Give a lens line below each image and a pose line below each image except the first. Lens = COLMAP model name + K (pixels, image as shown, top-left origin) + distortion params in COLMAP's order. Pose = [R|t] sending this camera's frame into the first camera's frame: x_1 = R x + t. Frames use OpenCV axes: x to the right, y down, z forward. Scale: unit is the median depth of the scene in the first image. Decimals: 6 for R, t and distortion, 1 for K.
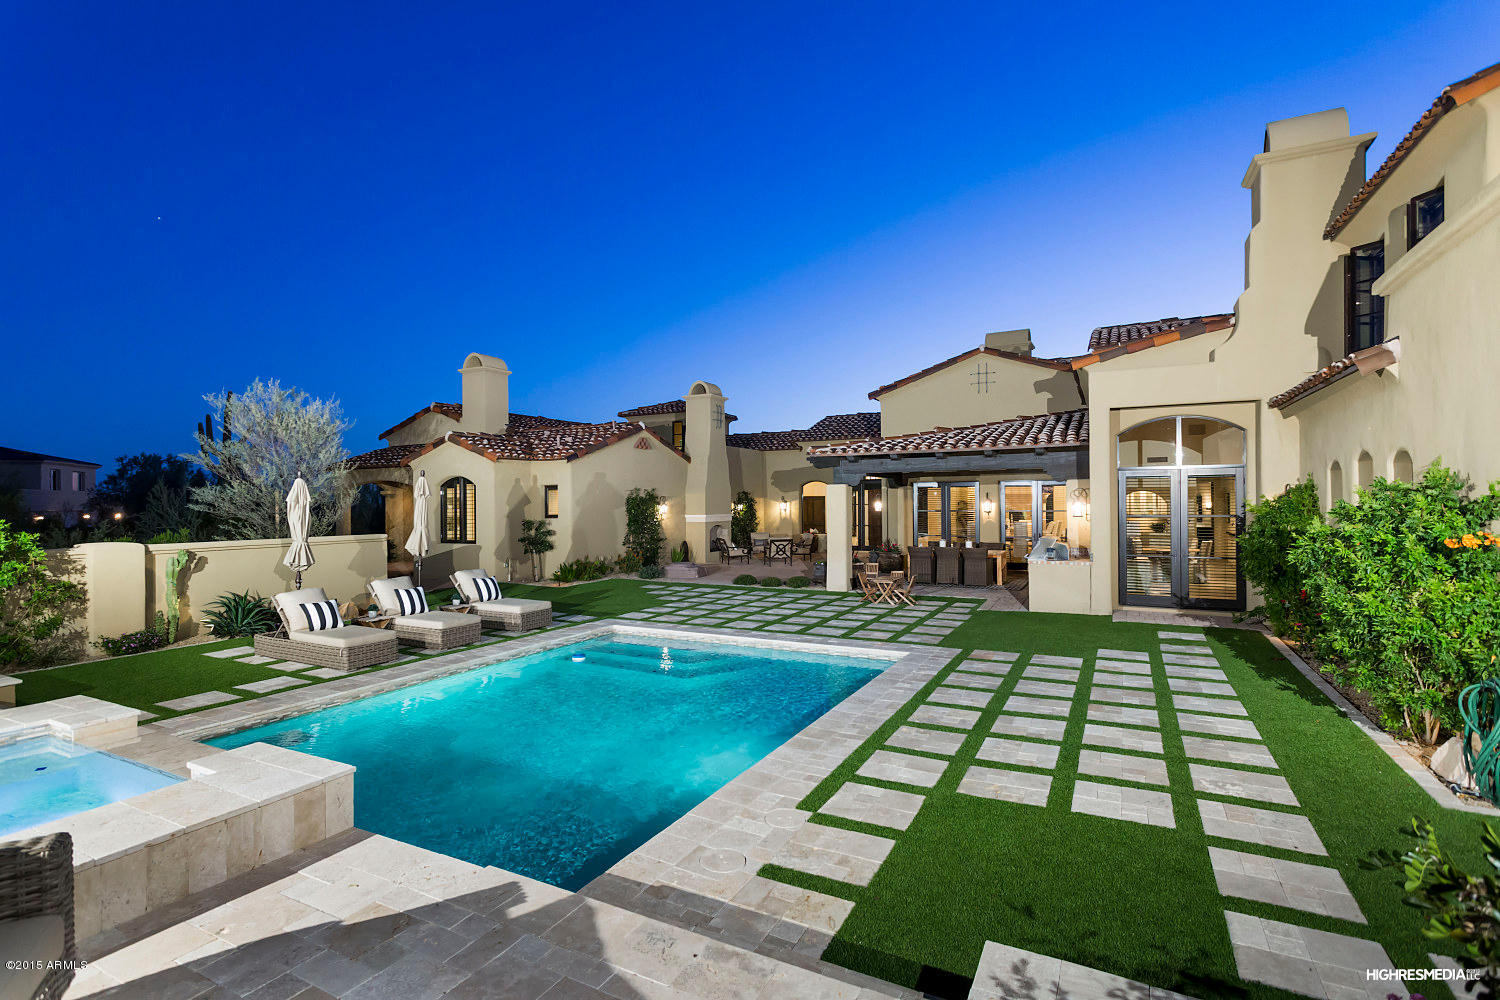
lens RADIAL K [[719.8, 0, 745.9], [0, 719.8, 507.9], [0, 0, 1]] dist [0.003386, 0.003175]
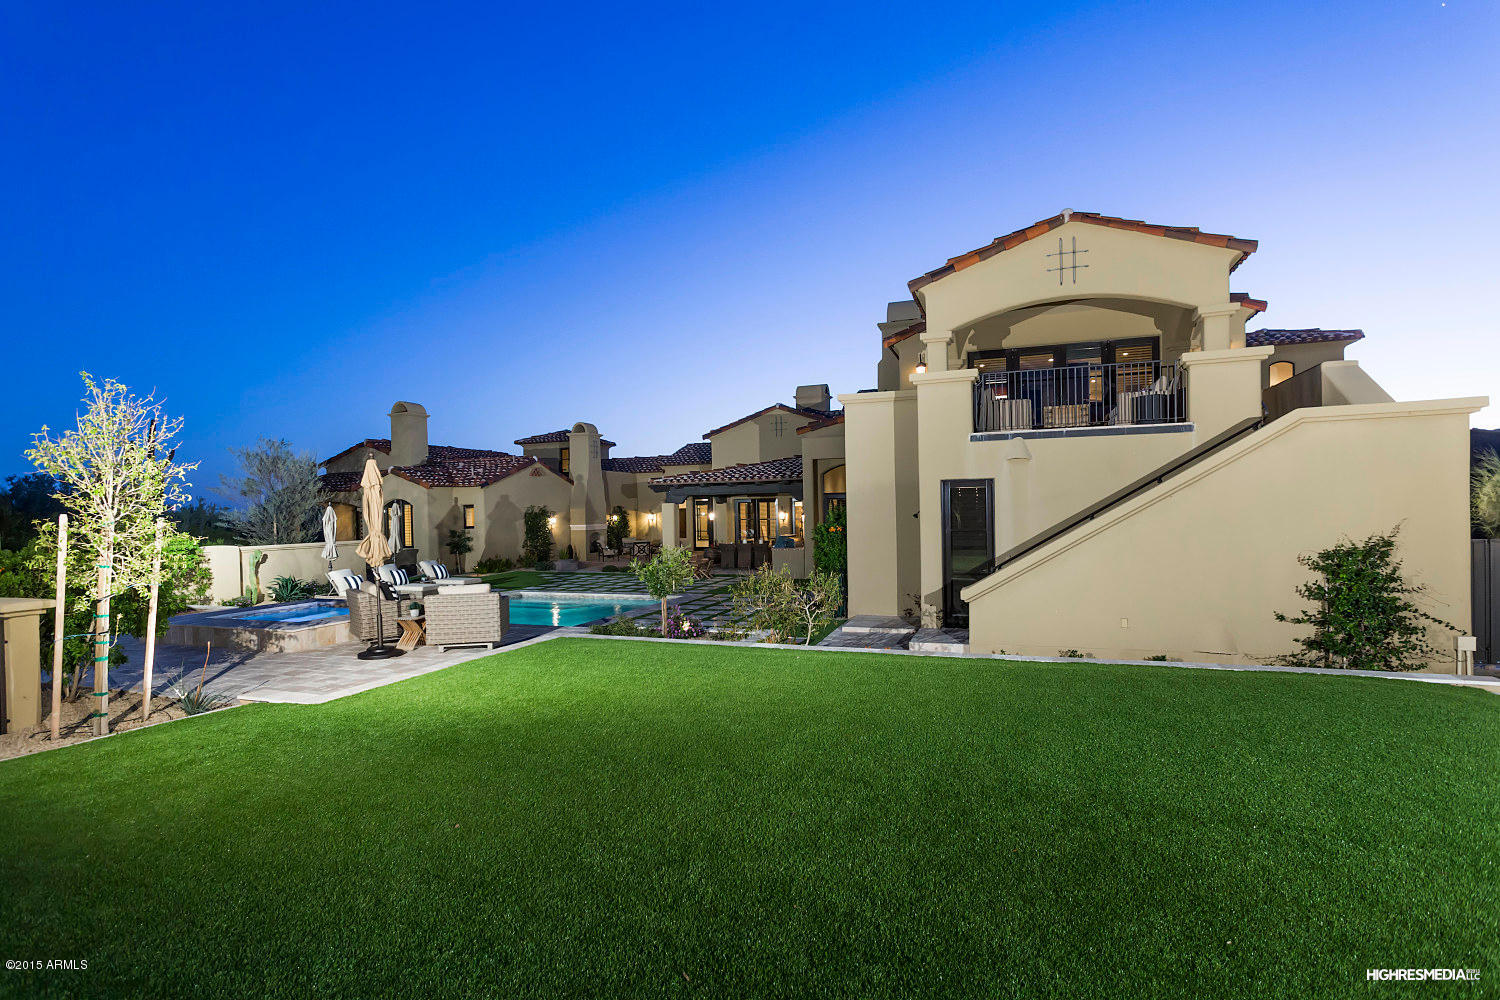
lens RADIAL K [[767.9, 0, 742.5], [0, 767.9, 524.3], [0, 0, 1]] dist [-0.000218, 0.000616]
pose [[0.992636, -0.015122, 0.120187, 0.070756], [0.013881, 0.999841, 0.011152, -0.003144], [-0.120337, -0.009402, 0.992689, -0.509194]]
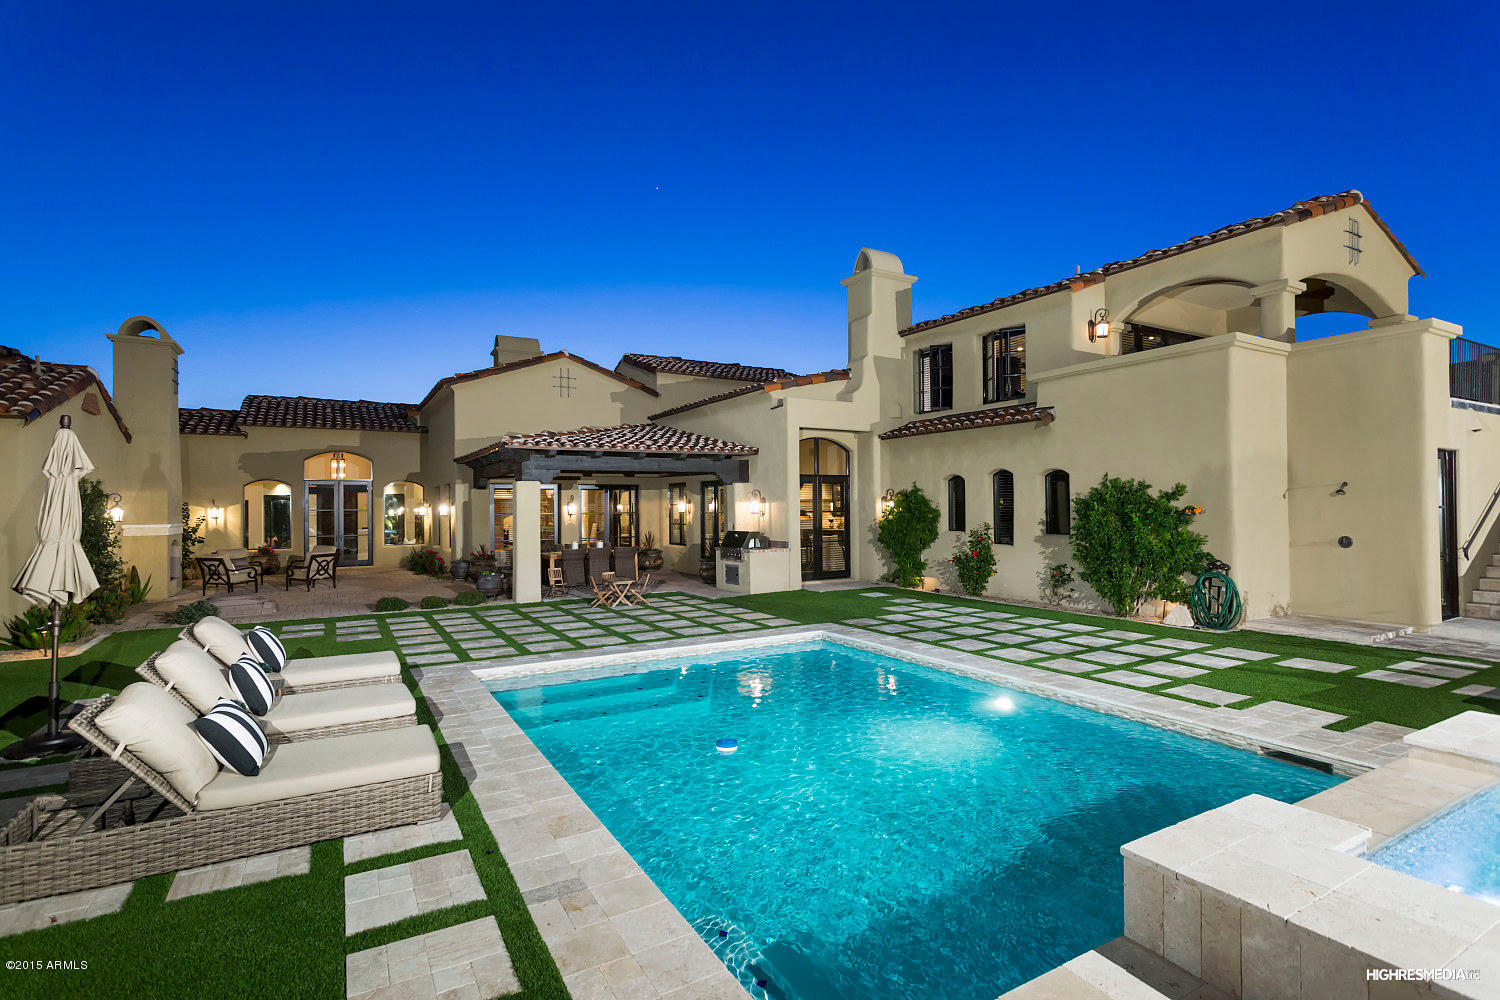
lens RADIAL K [[719.8, 0, 742.9], [0, 719.8, 499.6], [0, 0, 1]] dist [0.003386, 0.003175]
pose [[0.535702, 0.012945, 0.844308, -0.390281], [0.013270, 0.999630, -0.023746, 0.011771], [-0.844303, 0.023925, 0.535332, 0.249927]]
